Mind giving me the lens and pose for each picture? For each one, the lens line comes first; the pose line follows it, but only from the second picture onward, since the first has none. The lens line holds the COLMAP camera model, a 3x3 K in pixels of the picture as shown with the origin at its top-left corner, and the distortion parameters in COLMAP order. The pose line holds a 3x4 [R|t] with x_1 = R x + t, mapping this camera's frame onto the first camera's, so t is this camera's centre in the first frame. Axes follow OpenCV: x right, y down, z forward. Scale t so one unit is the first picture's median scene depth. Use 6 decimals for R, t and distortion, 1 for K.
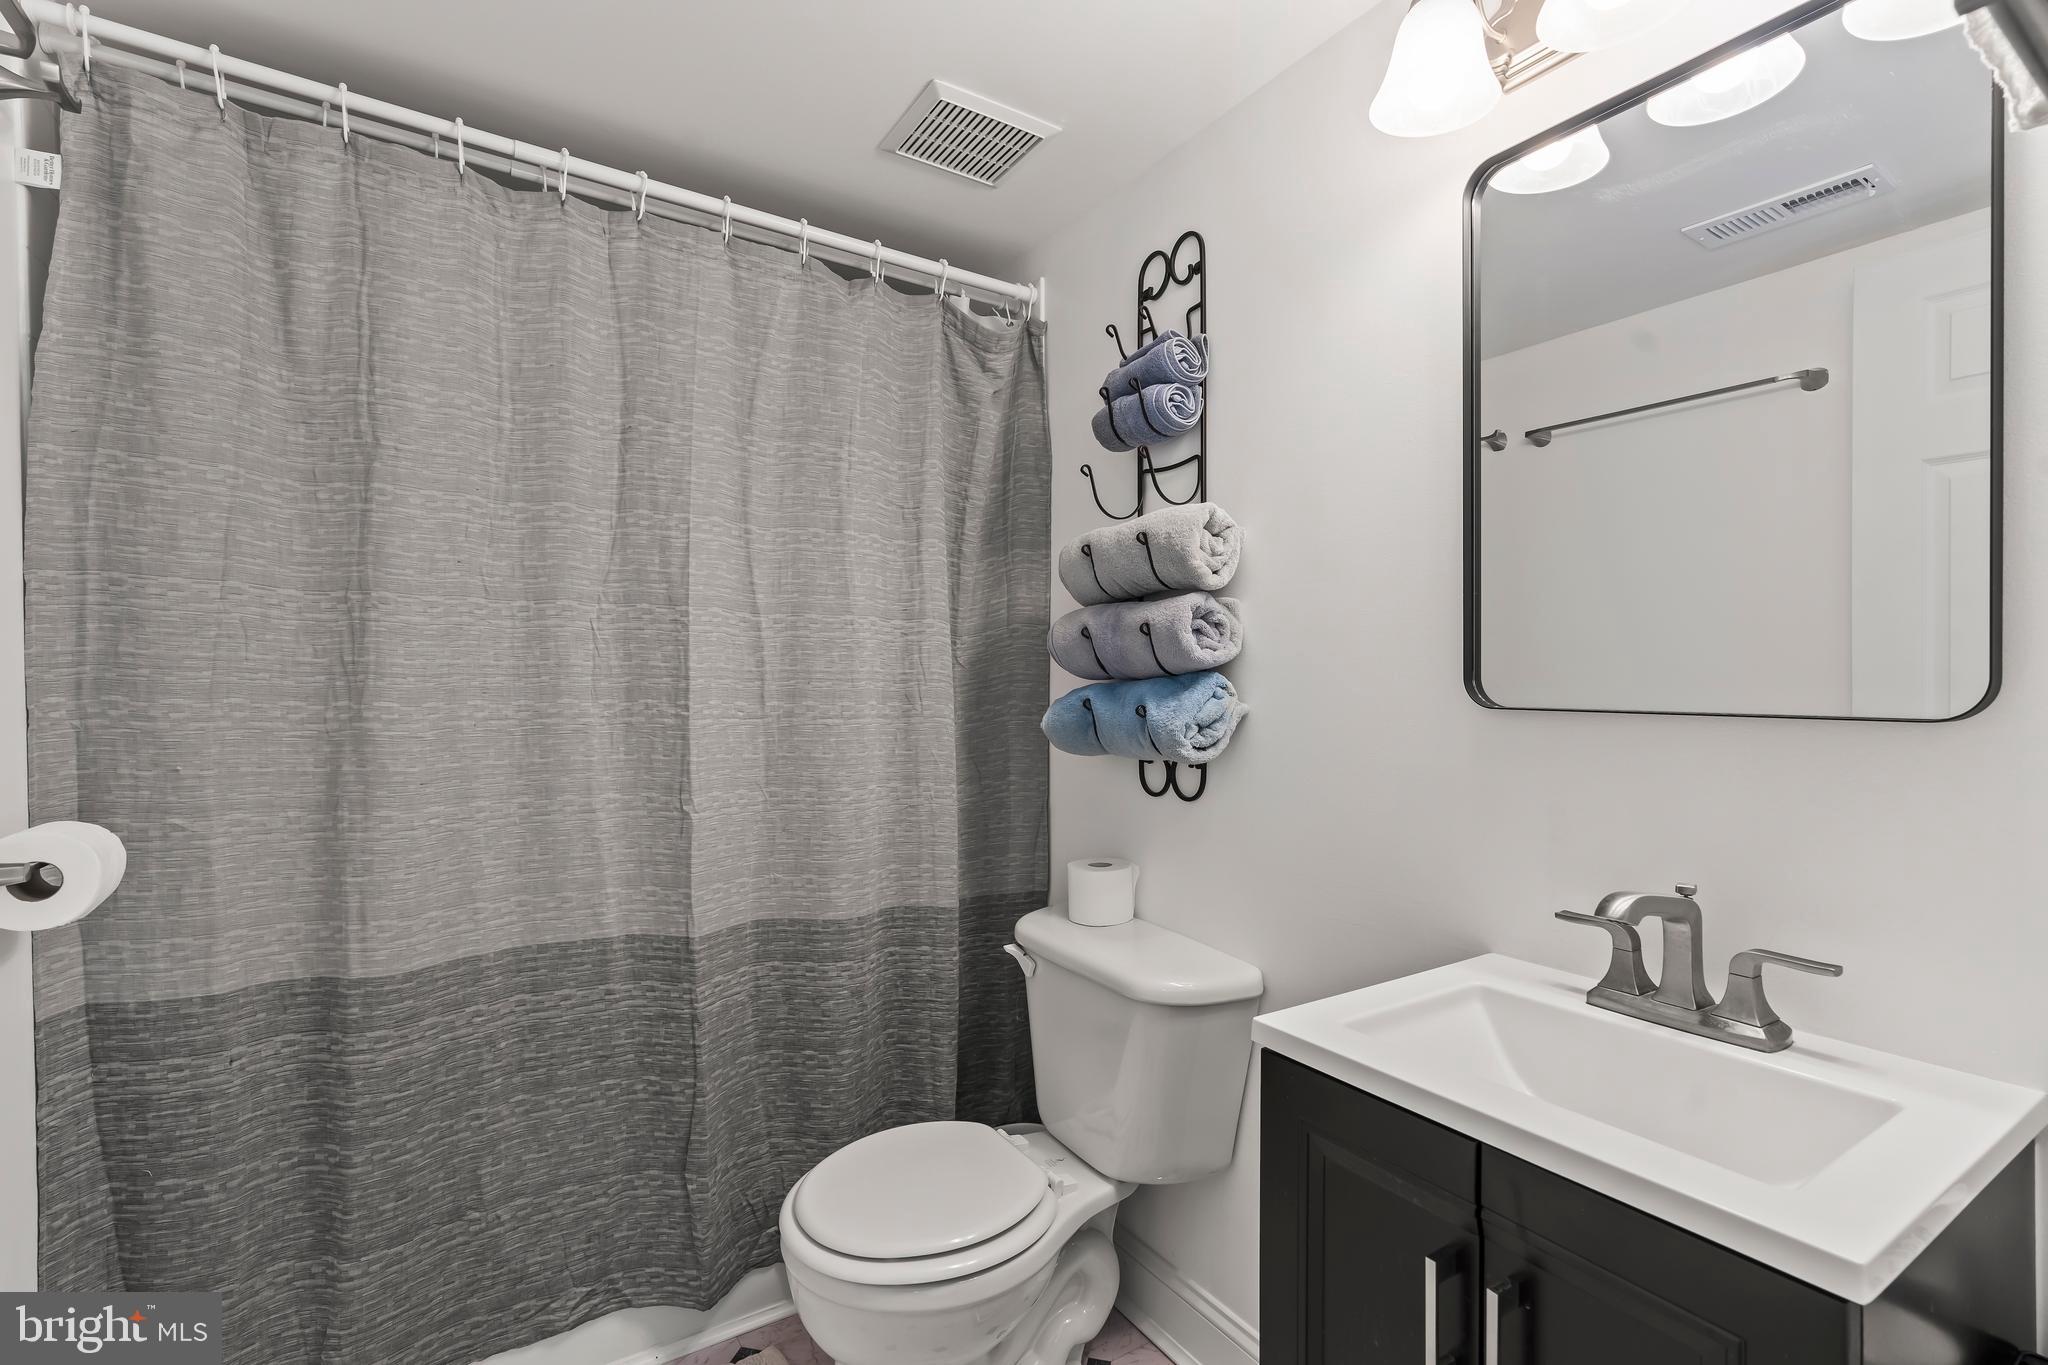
lens RADIAL K [[931.2, 0, 1027.8], [0, 931.2, 686.0], [0, 0, 1]] dist [-0.010493, 0.003624]
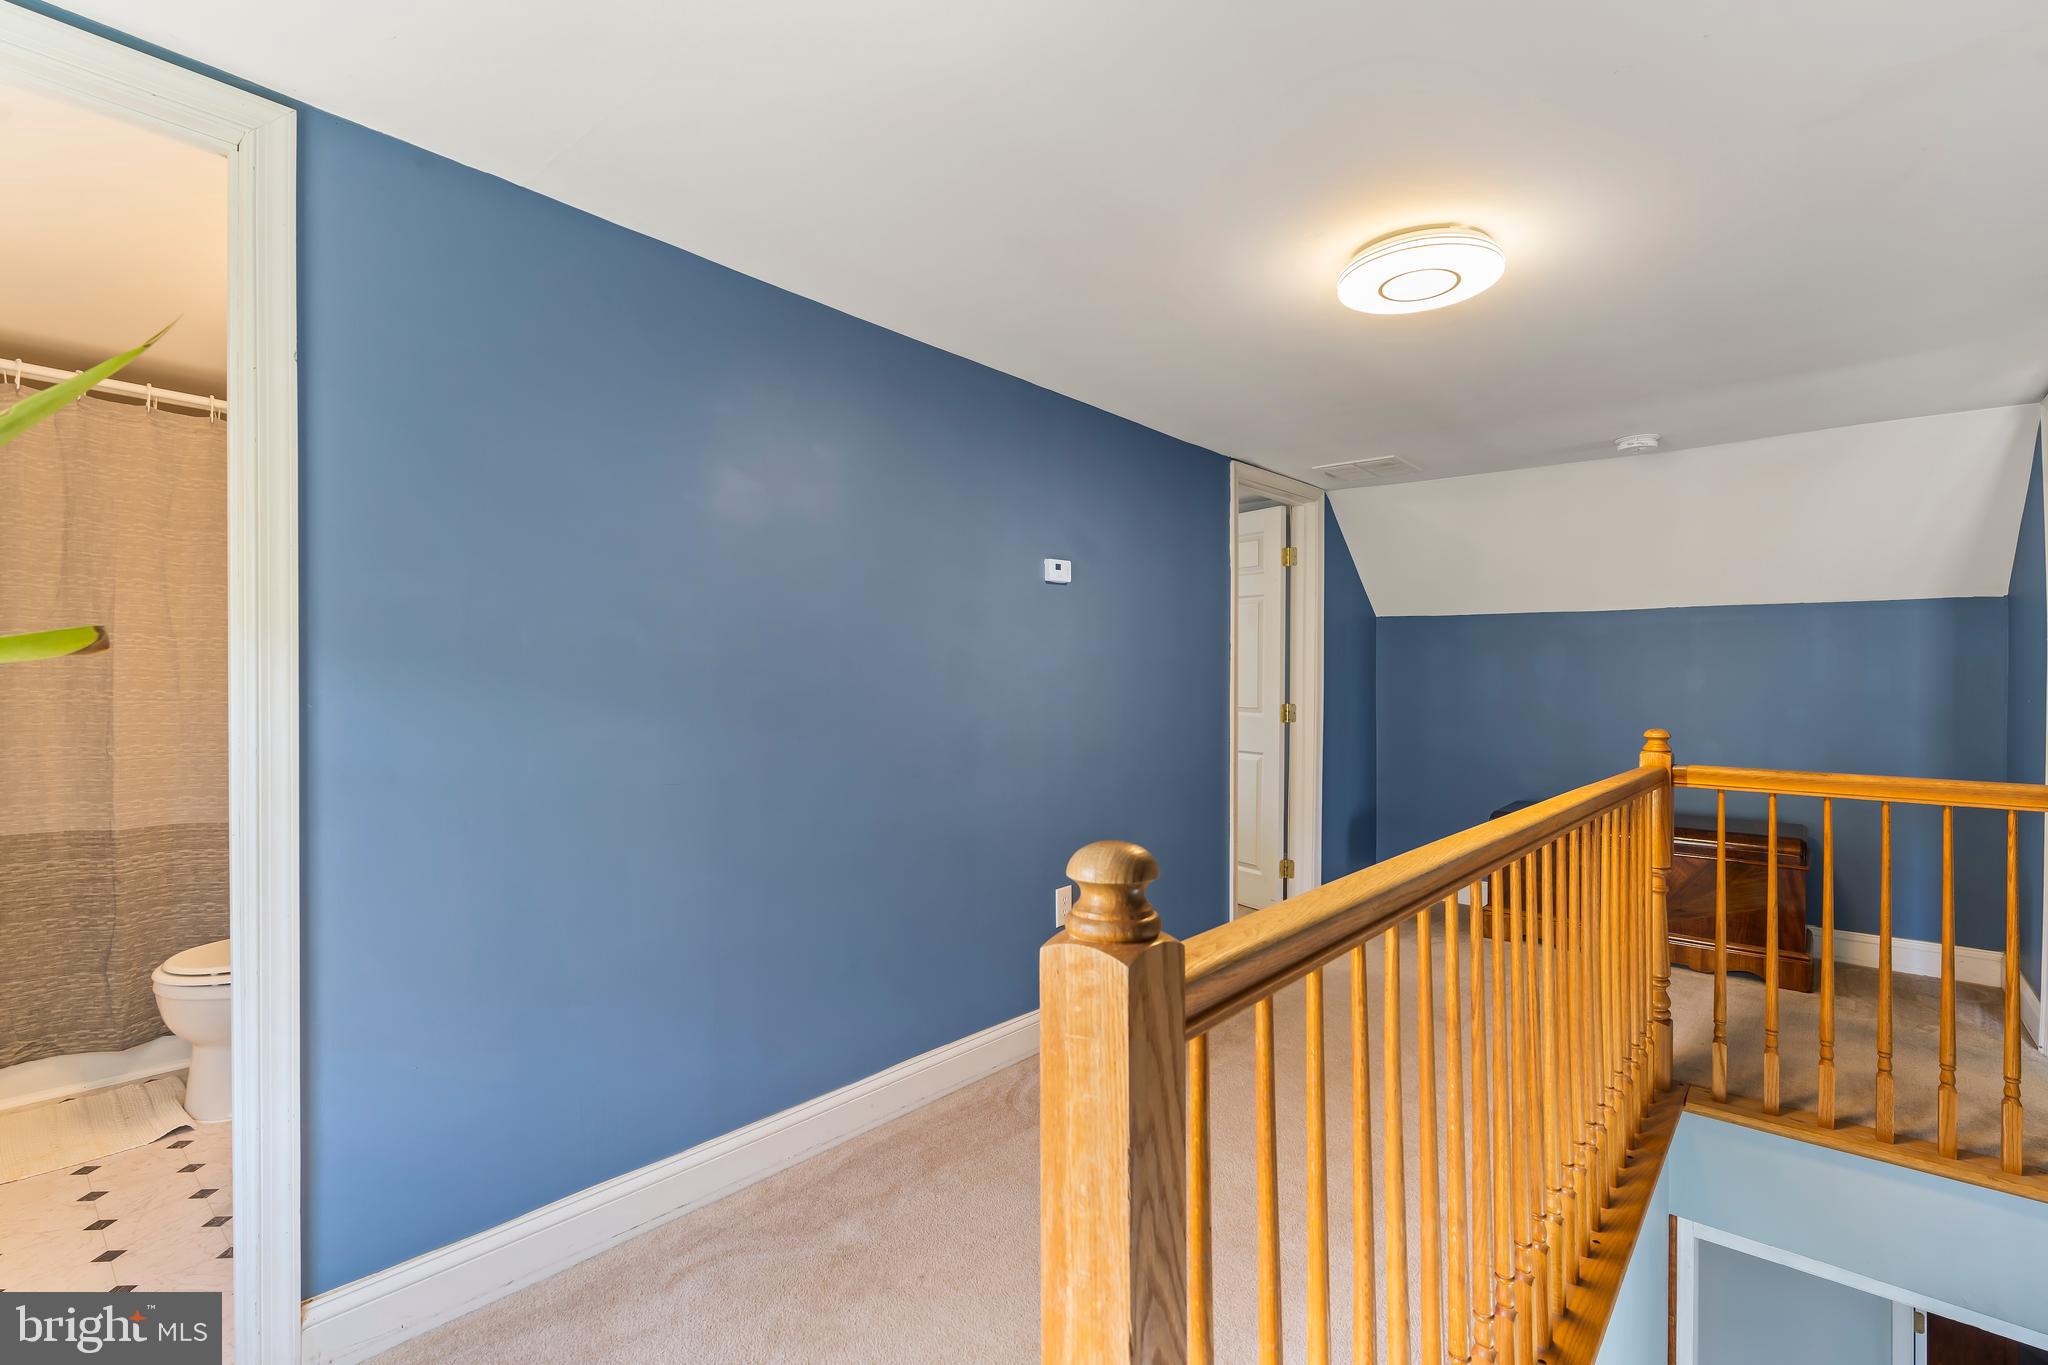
lens RADIAL K [[931.2, 0, 1024.2], [0, 931.2, 678.0], [0, 0, 1]] dist [-0.010493, 0.003624]
pose [[0.956820, 0.004609, 0.290645, 0.721819], [-0.002314, 0.999963, -0.008237, 0.005497], [-0.290672, 0.007208, 0.956796, -1.071363]]
